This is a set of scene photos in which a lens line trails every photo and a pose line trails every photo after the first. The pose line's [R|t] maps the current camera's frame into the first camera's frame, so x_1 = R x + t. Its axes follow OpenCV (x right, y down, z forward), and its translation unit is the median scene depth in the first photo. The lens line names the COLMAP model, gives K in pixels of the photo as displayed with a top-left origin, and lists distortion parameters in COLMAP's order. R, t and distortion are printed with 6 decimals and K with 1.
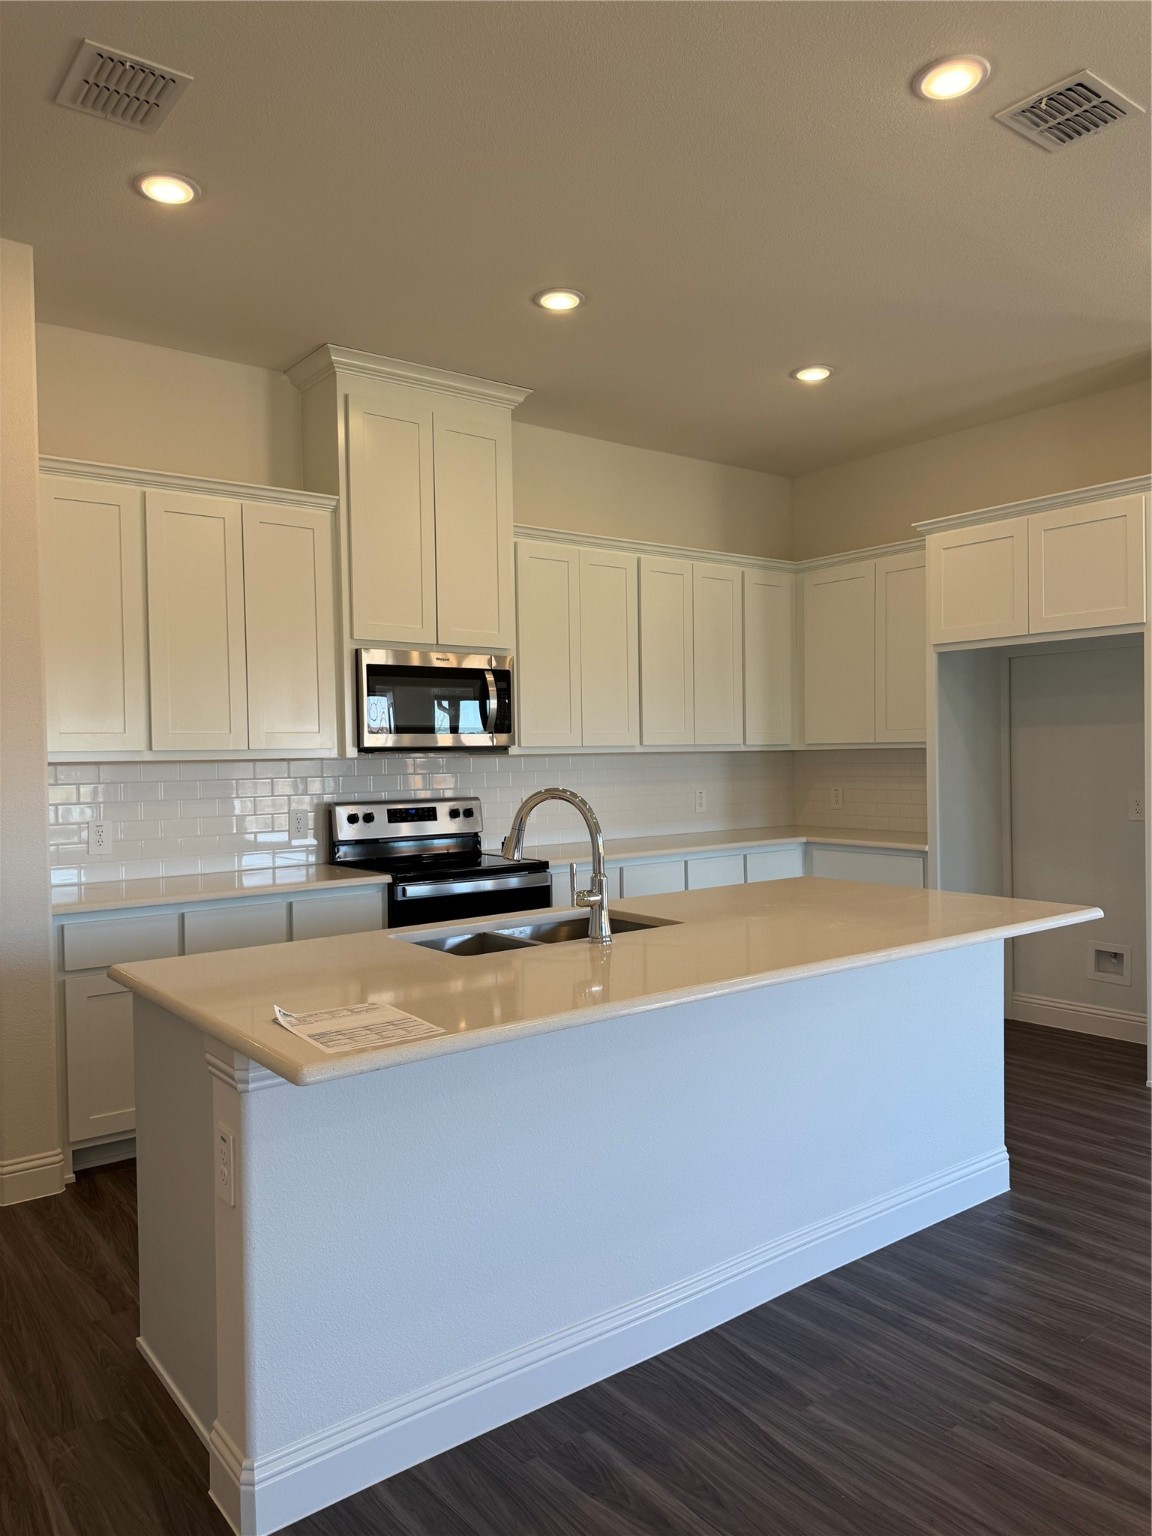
lens RADIAL K [[1069.8, 0, 578.6], [0, 1069.8, 769.6], [0, 0, 1]] dist [0.068768, -0.066283]
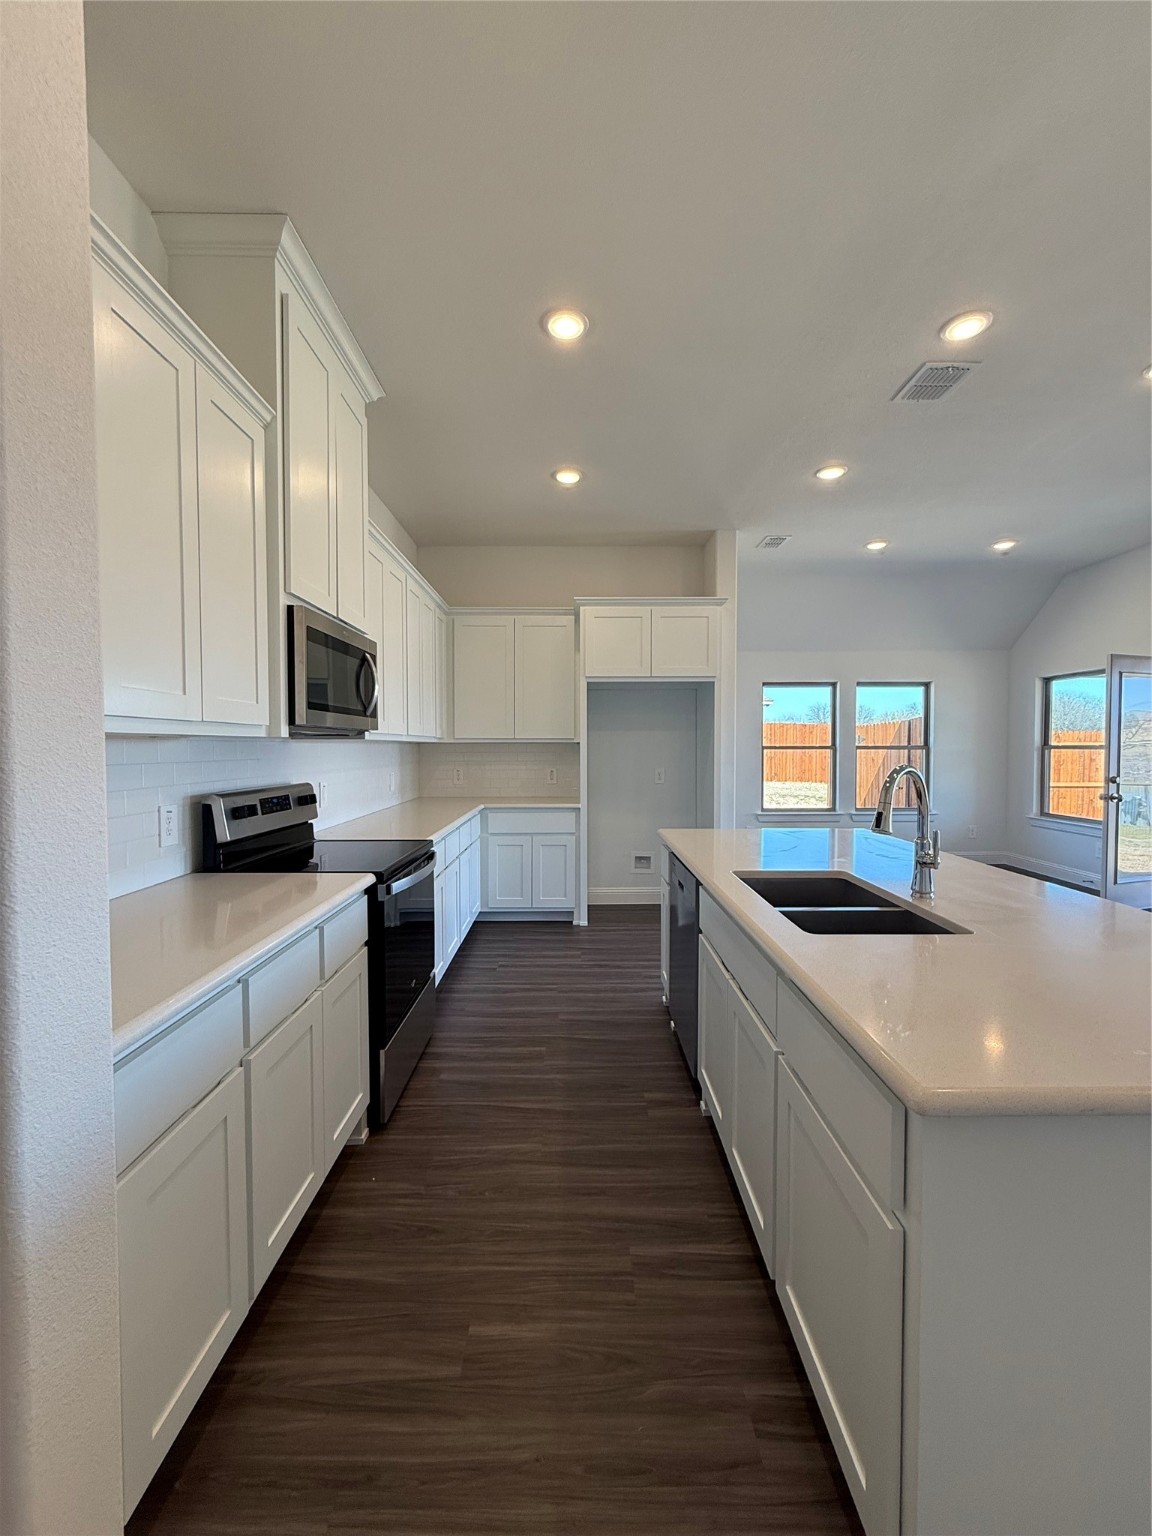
lens RADIAL K [[609.3, 0, 579.9], [0, 609.3, 763.0], [0, 0, 1]] dist [-0.002737, -0.000203]
pose [[0.607049, -0.008189, 0.794622, -0.413973], [0.008572, 0.999956, 0.003756, 0.007715], [-0.794618, 0.004531, 0.607092, 0.504741]]
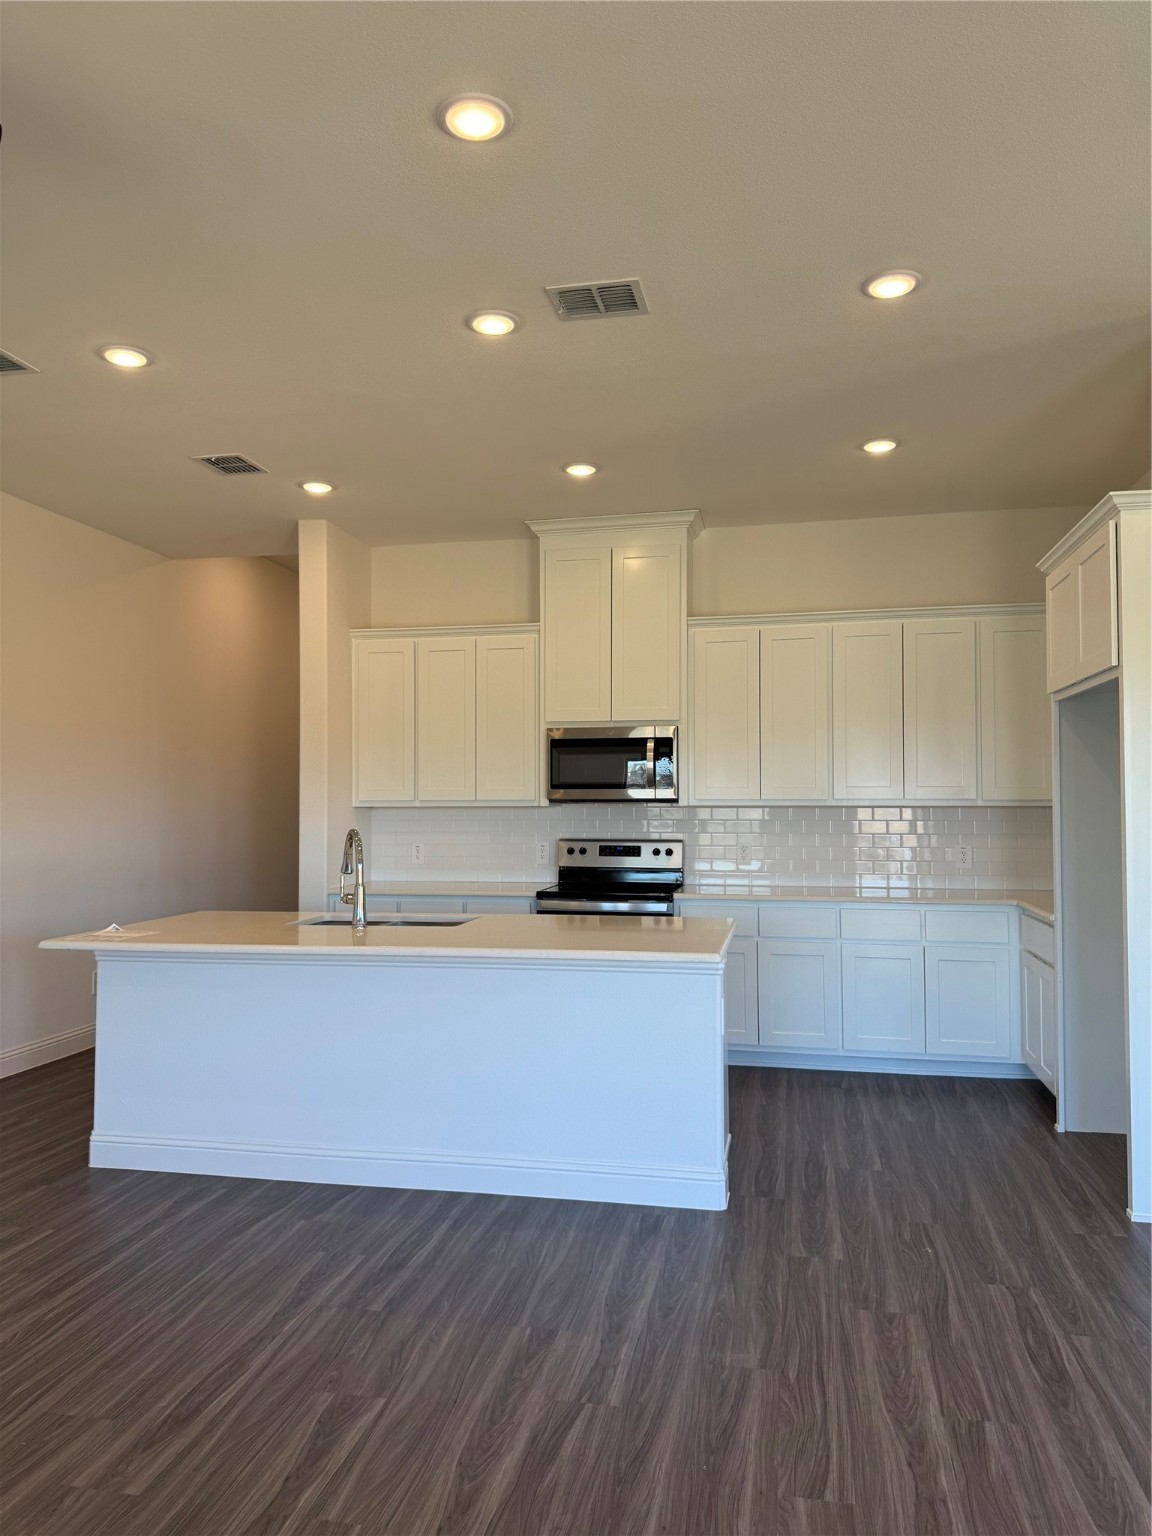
lens RADIAL K [[1069.8, 0, 578.6], [0, 1069.8, 769.6], [0, 0, 1]] dist [0.068768, -0.066283]
pose [[0.656133, -0.009446, -0.754587, 0.807882], [-0.020814, 0.999315, -0.030608, -0.015891], [0.754359, 0.035789, 0.655486, 0.115251]]
